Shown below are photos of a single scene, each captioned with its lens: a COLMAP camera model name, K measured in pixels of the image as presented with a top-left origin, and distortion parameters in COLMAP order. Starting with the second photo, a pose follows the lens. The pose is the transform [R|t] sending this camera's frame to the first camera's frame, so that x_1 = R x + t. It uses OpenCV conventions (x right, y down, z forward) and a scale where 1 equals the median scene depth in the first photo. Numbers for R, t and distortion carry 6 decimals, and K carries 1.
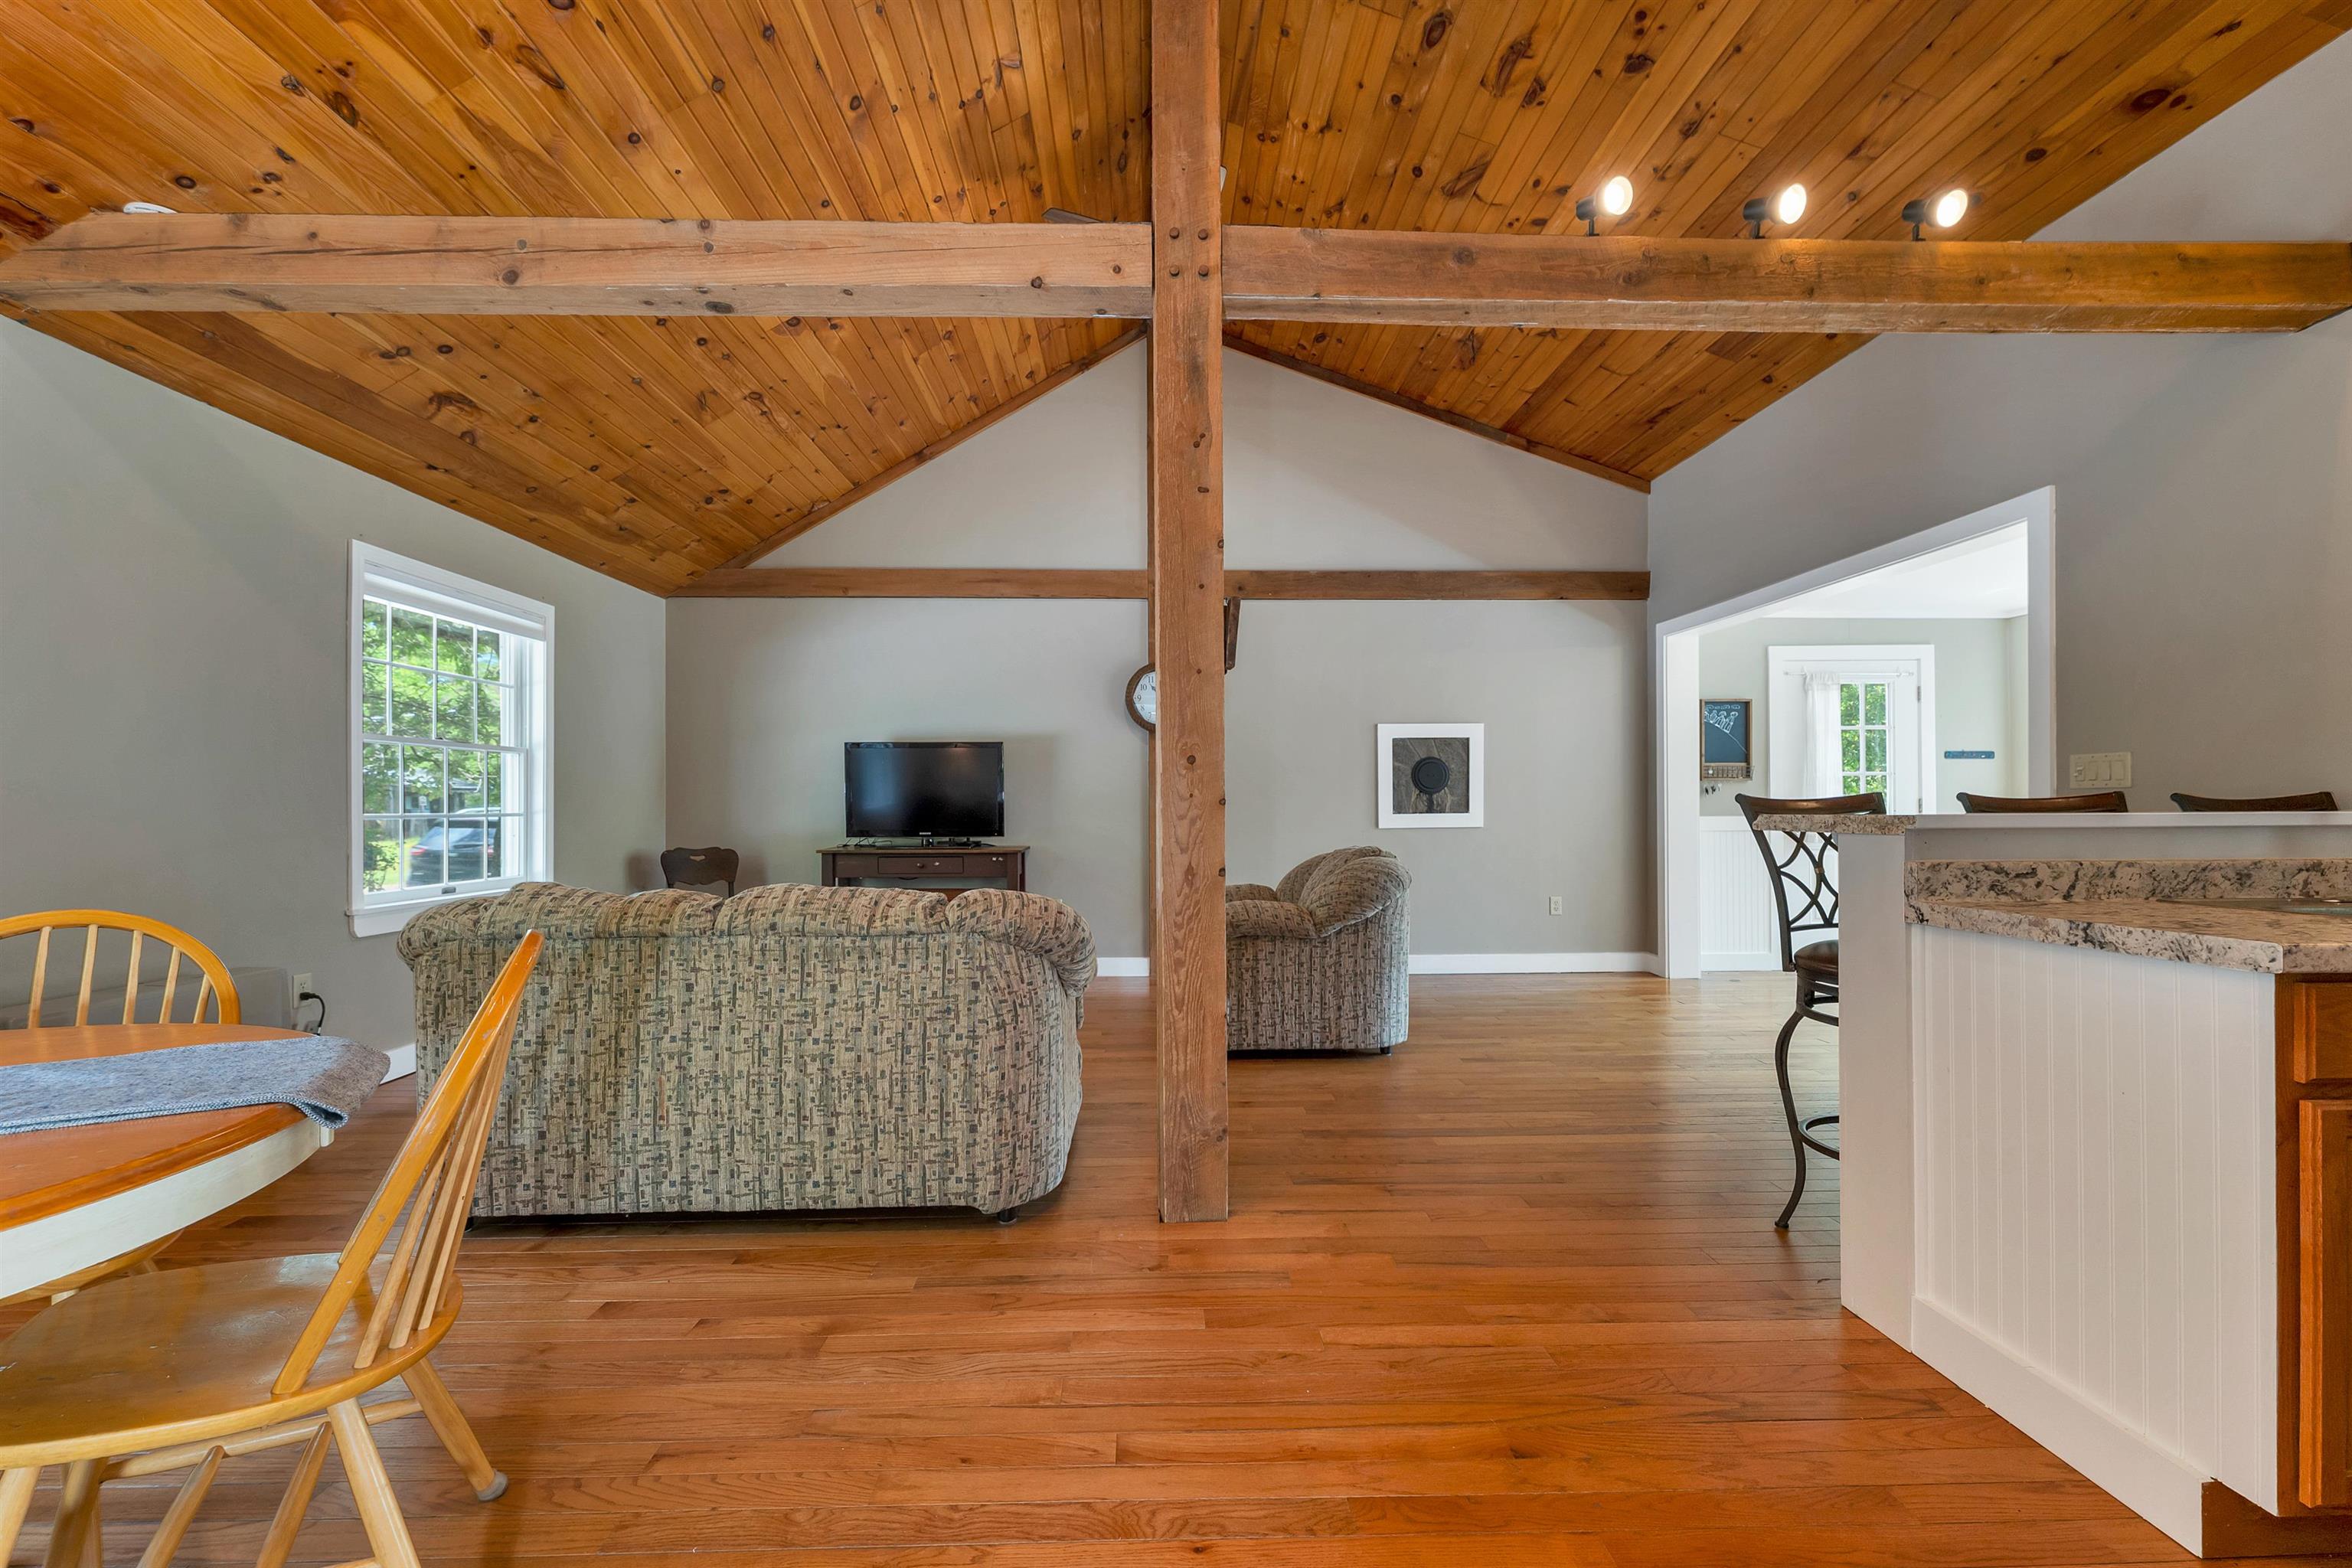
lens RADIAL K [[968.9, 0, 1172.1], [0, 968.9, 803.7], [0, 0, 1]] dist [0.000387, 0.000134]
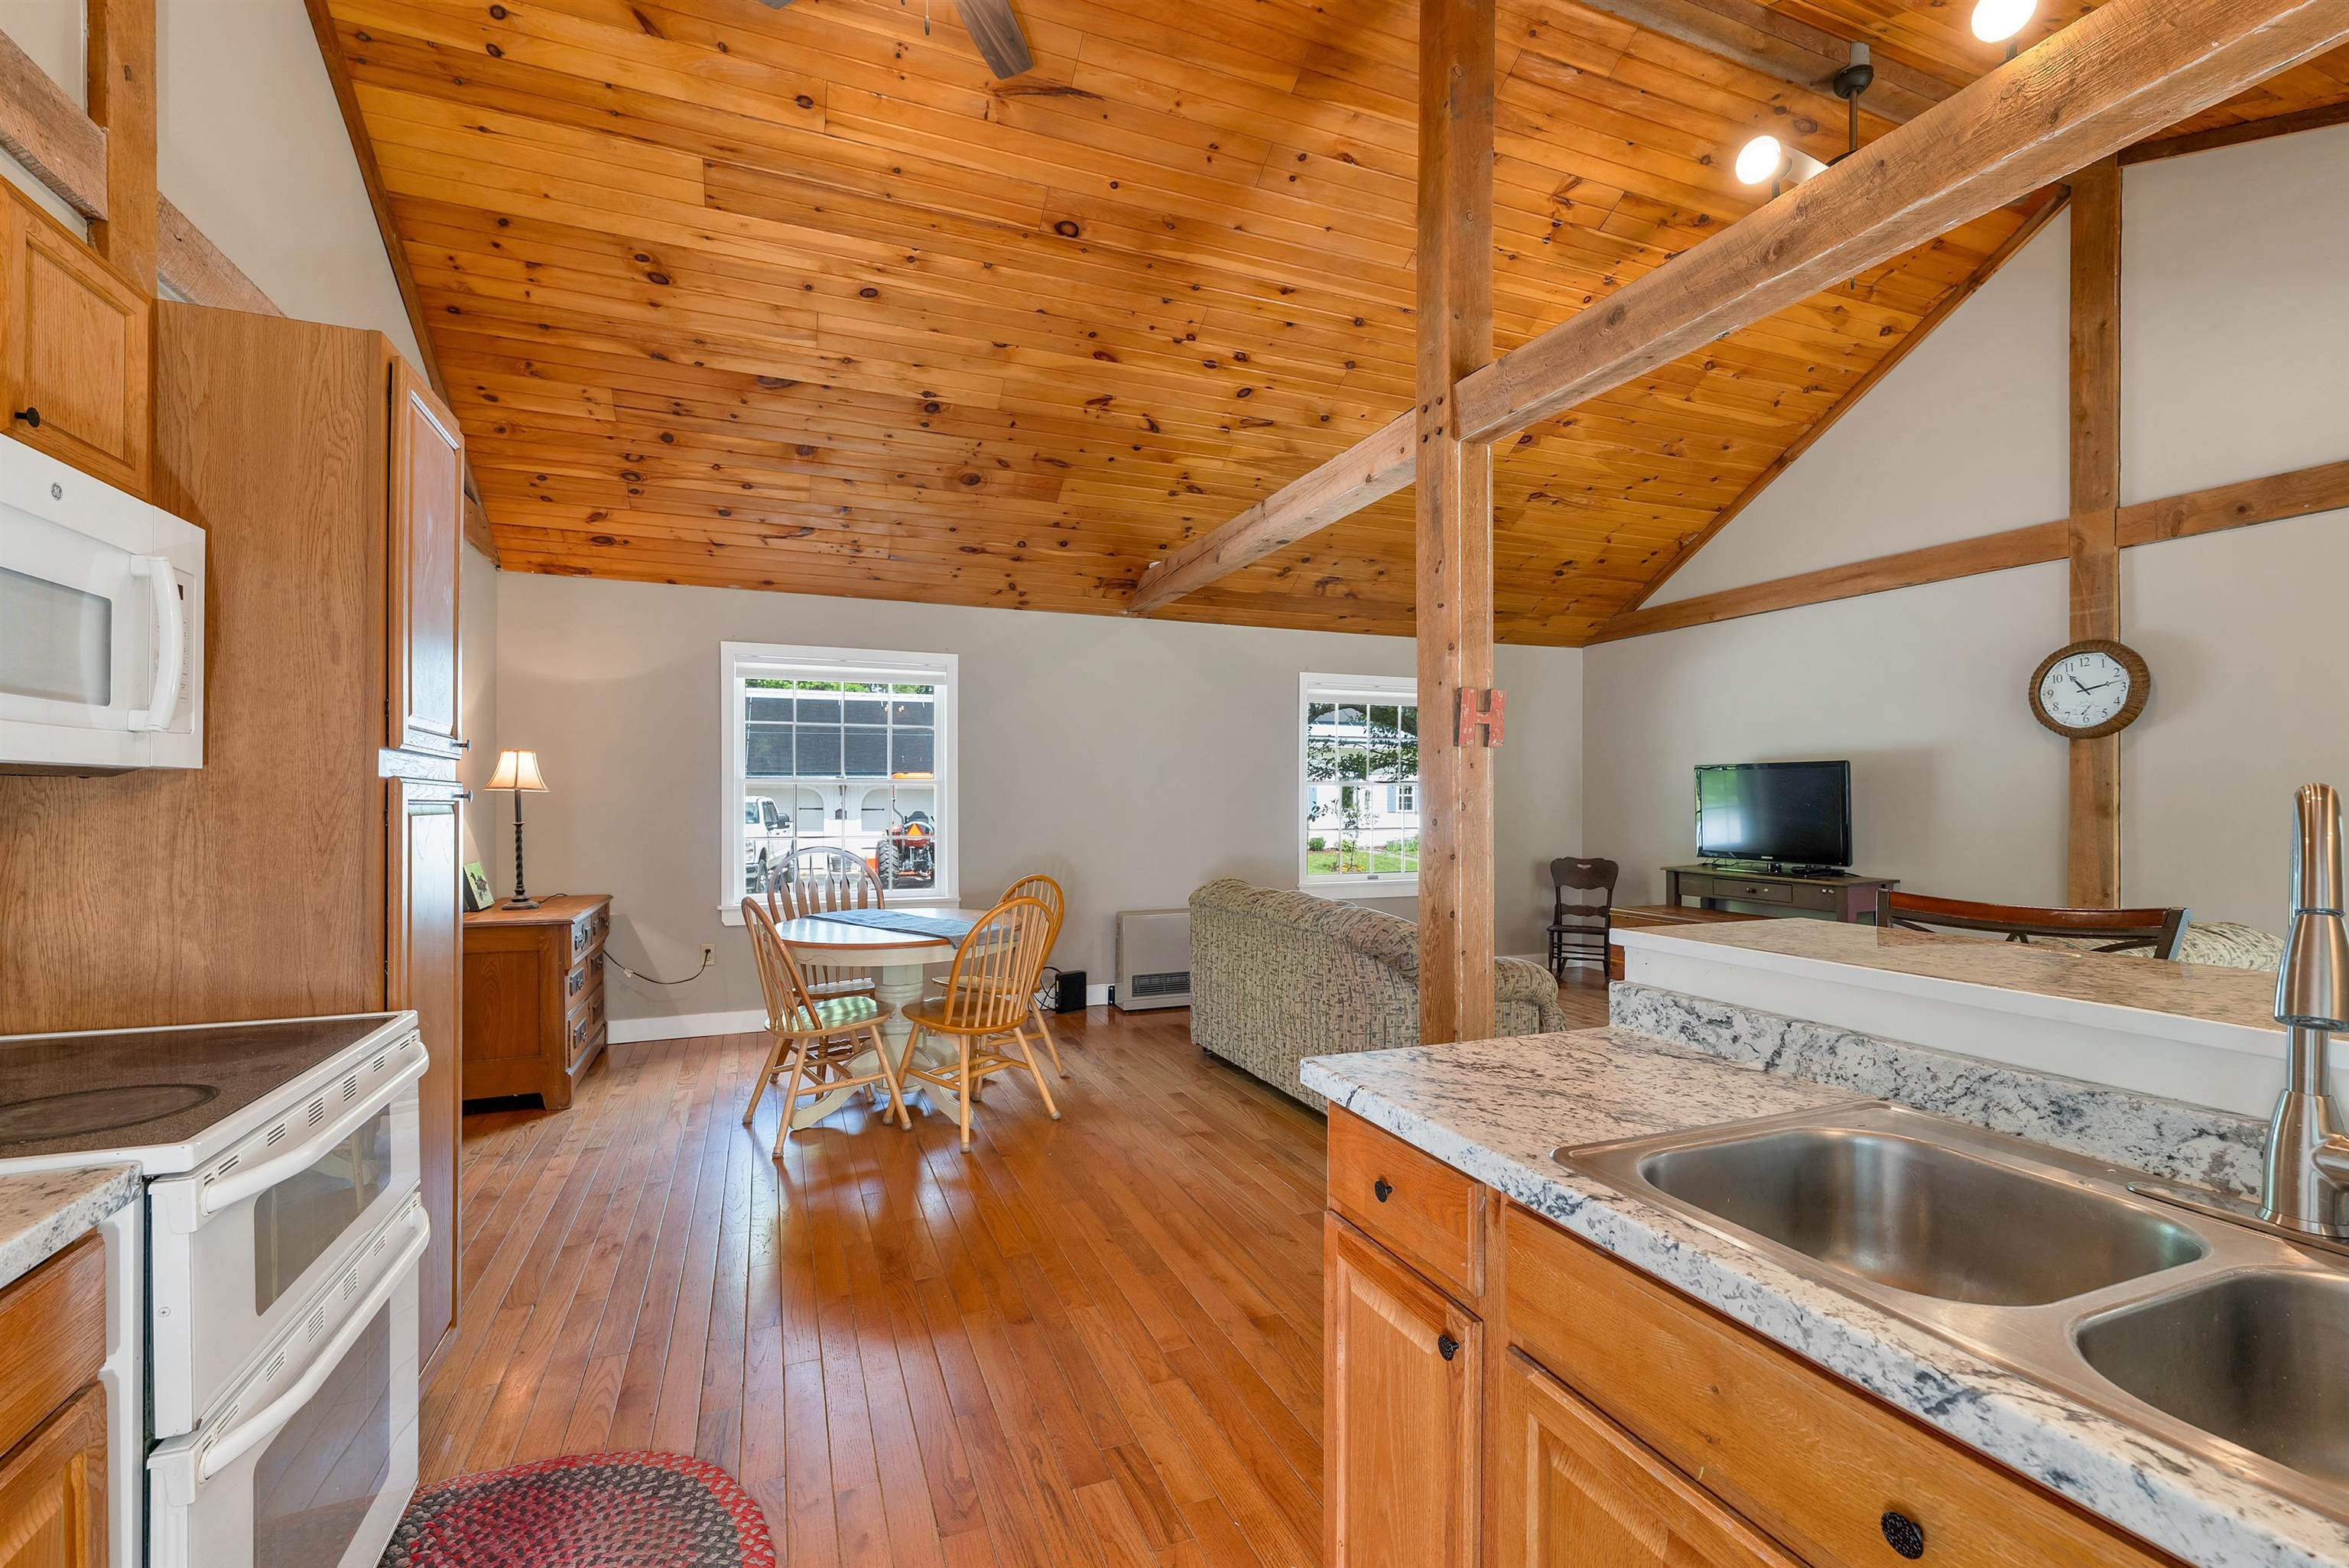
lens RADIAL K [[995.1, 0, 1163.6], [0, 995.1, 797.8], [0, 0, 1]] dist [-0.001532, -0.000129]
pose [[0.341398, 0.004973, -0.939906, 0.471578], [0.002264, 0.999979, 0.006113, -0.036391], [0.939916, -0.004215, 0.341379, 0.096987]]
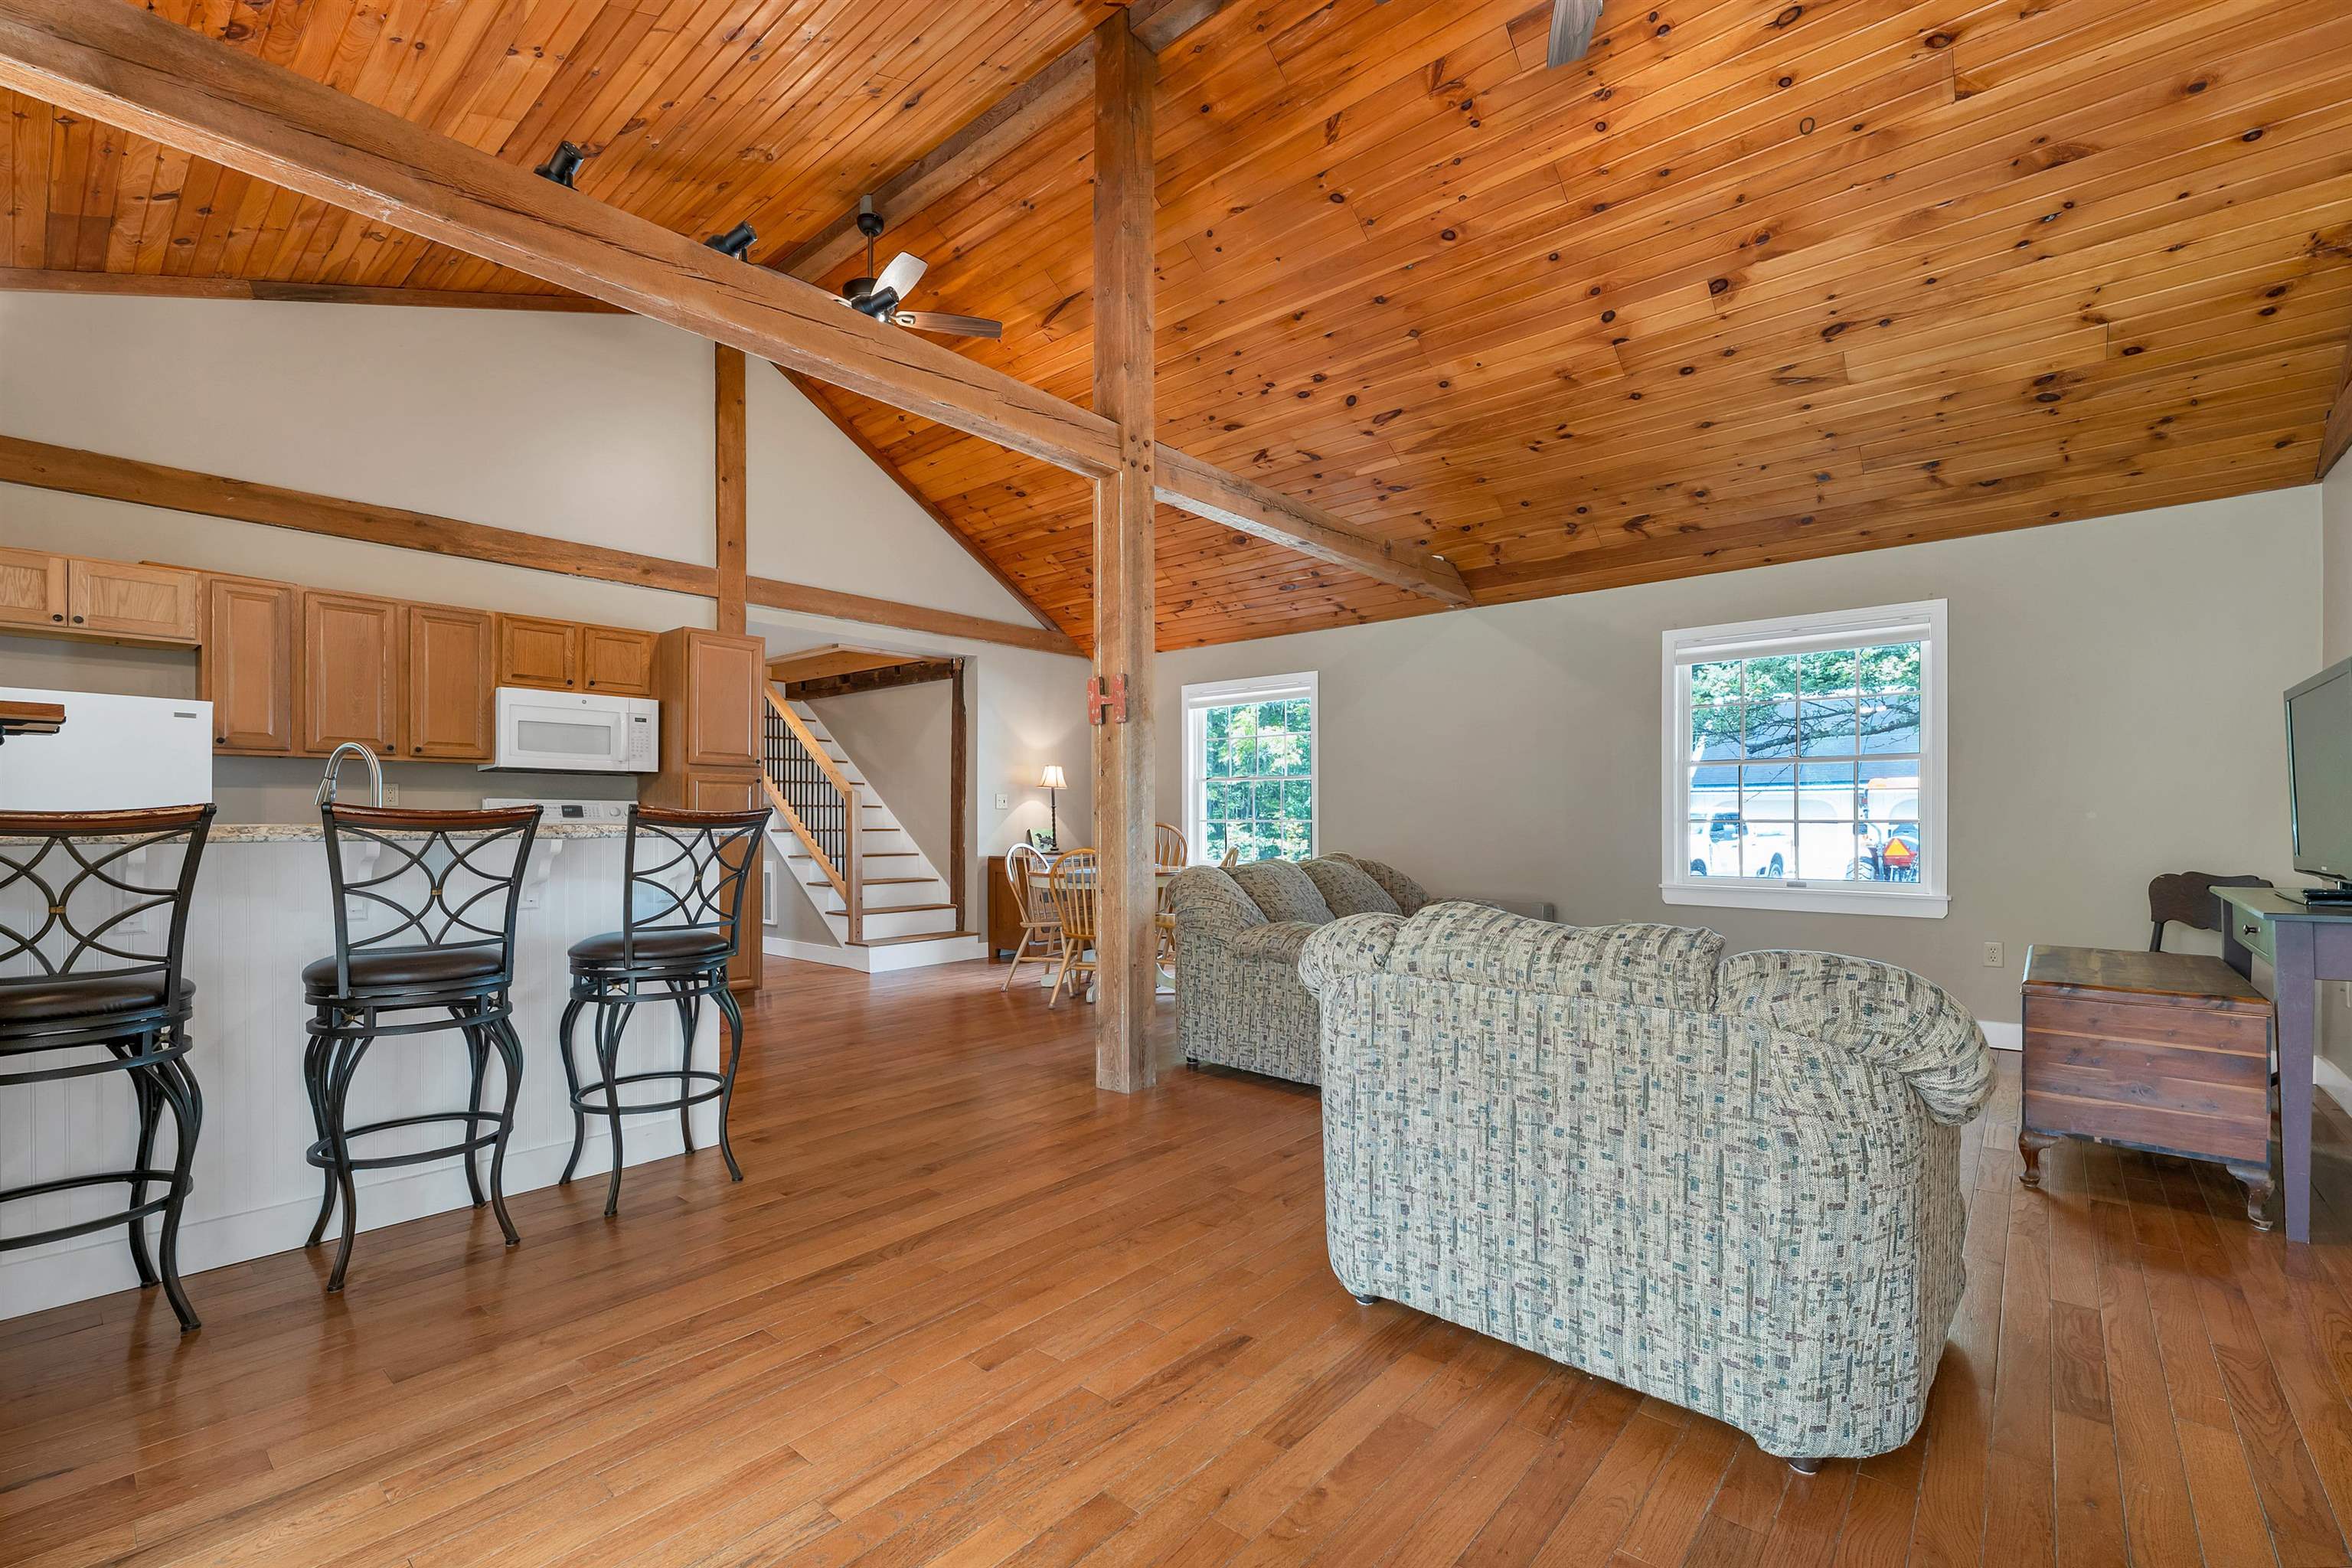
lens RADIAL K [[1002.0, 0, 1166.1], [0, 1002.0, 818.8], [0, 0, 1]] dist [-0.001157, 0.000104]
pose [[-0.678938, 0.005002, -0.734179, 0.485010], [0.005939, 0.999981, 0.001320, 0.002330], [0.734172, -0.003464, -0.678955, 0.919818]]
